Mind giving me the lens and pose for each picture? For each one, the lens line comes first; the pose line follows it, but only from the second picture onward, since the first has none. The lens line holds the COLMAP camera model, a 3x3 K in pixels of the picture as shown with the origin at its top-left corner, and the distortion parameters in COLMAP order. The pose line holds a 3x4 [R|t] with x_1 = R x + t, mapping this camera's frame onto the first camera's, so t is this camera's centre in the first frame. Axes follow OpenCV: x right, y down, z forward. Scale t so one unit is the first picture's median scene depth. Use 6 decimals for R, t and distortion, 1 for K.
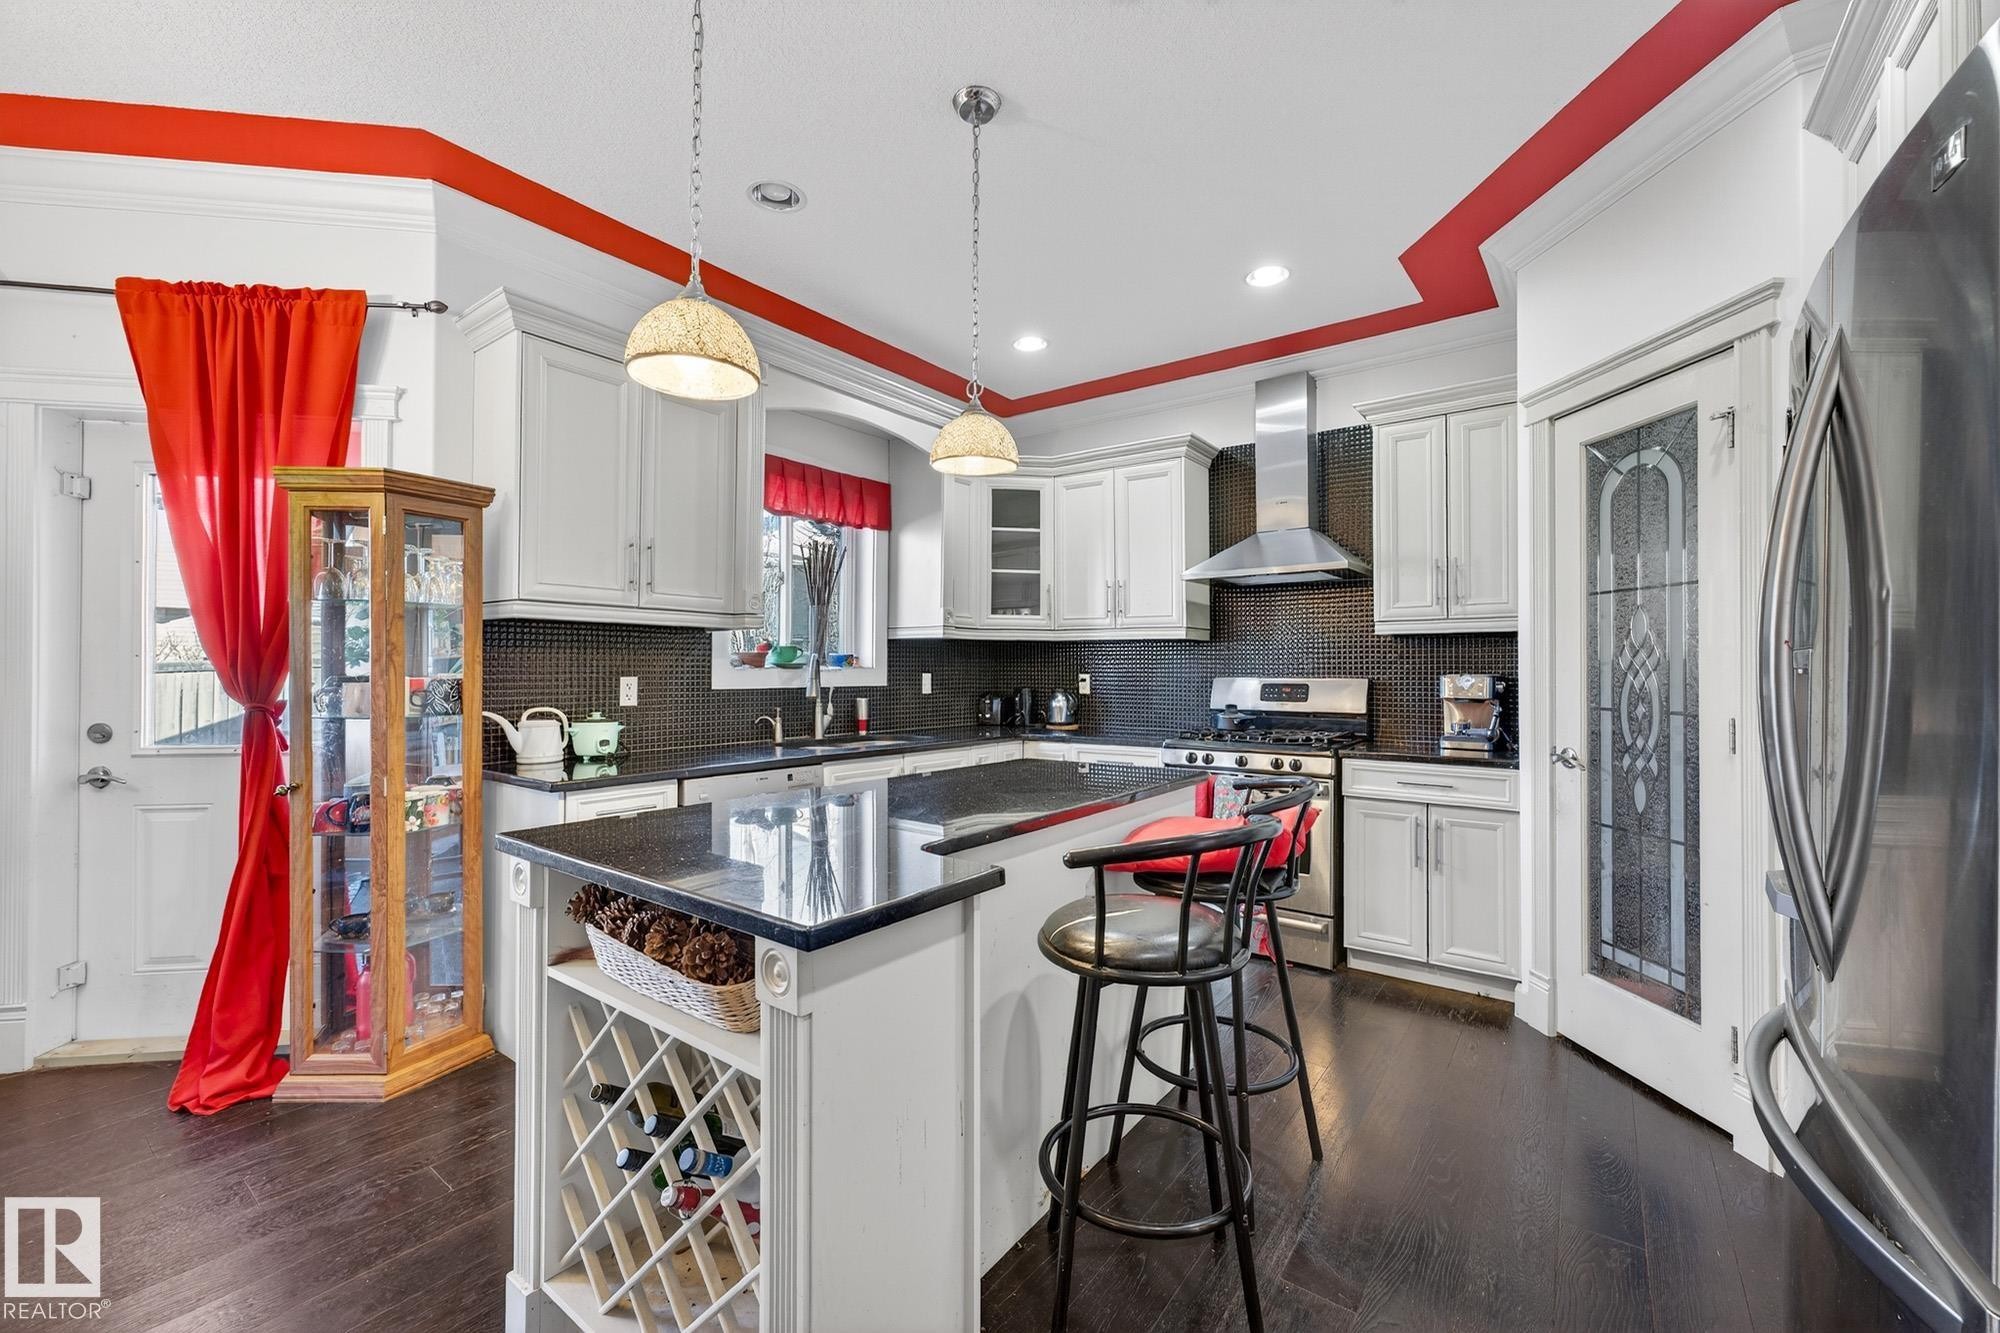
lens RADIAL K [[799.0, 0, 1014.1], [0, 799.0, 664.6], [0, 0, 1]] dist [-0.005896, 0.001986]
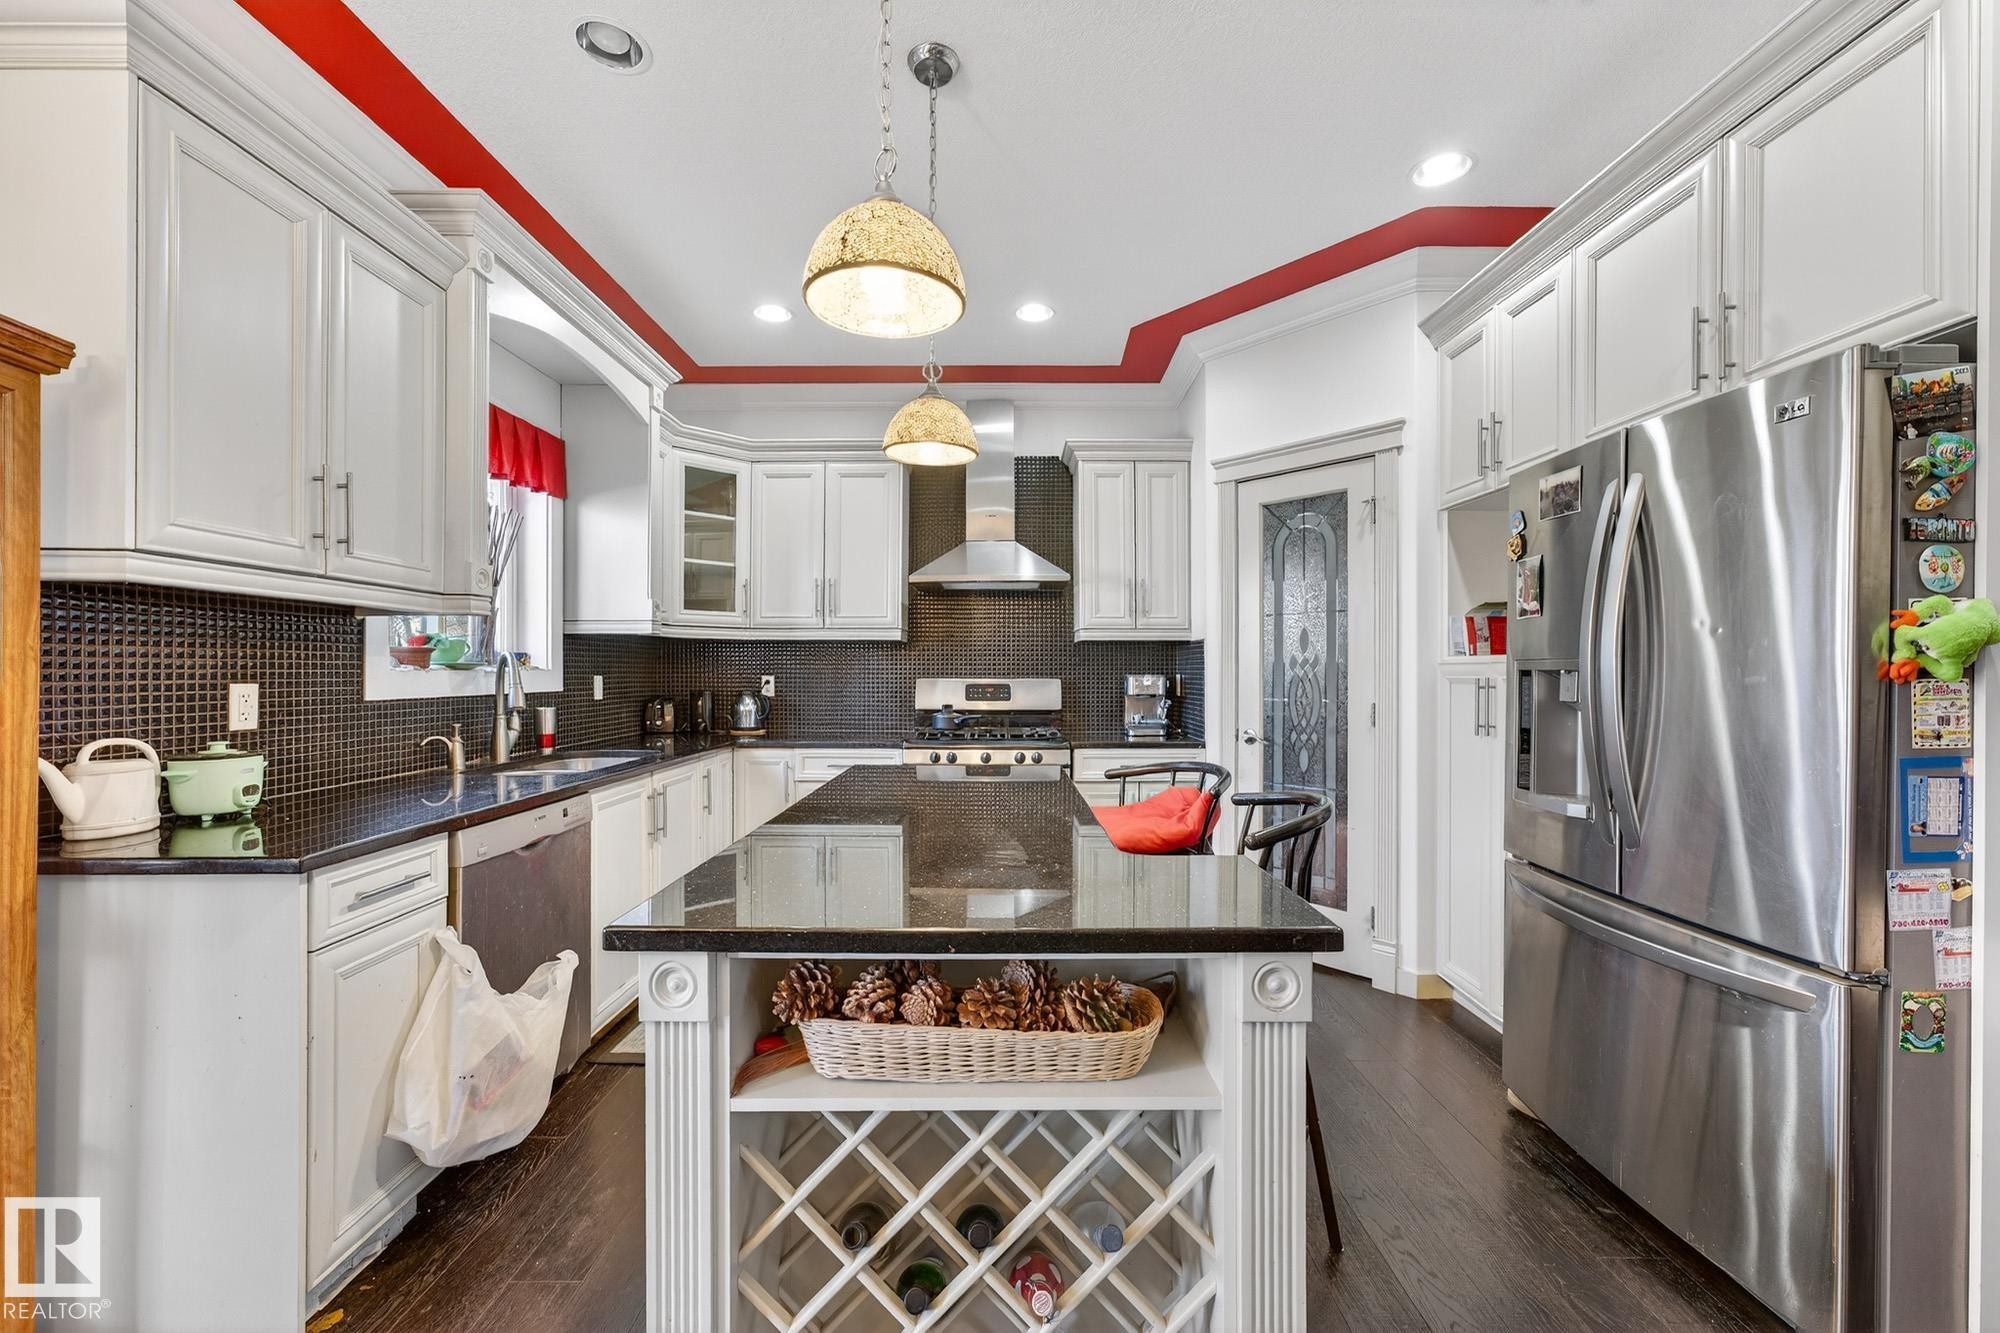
lens RADIAL K [[799.0, 0, 1001.4], [0, 799.0, 674.5], [0, 0, 1]] dist [-0.005896, 0.001986]
pose [[0.802701, -0.002909, 0.596375, -0.369816], [-0.003795, 0.999943, 0.009986, 0.000186], [-0.596370, -0.010279, 0.802644, 0.136402]]
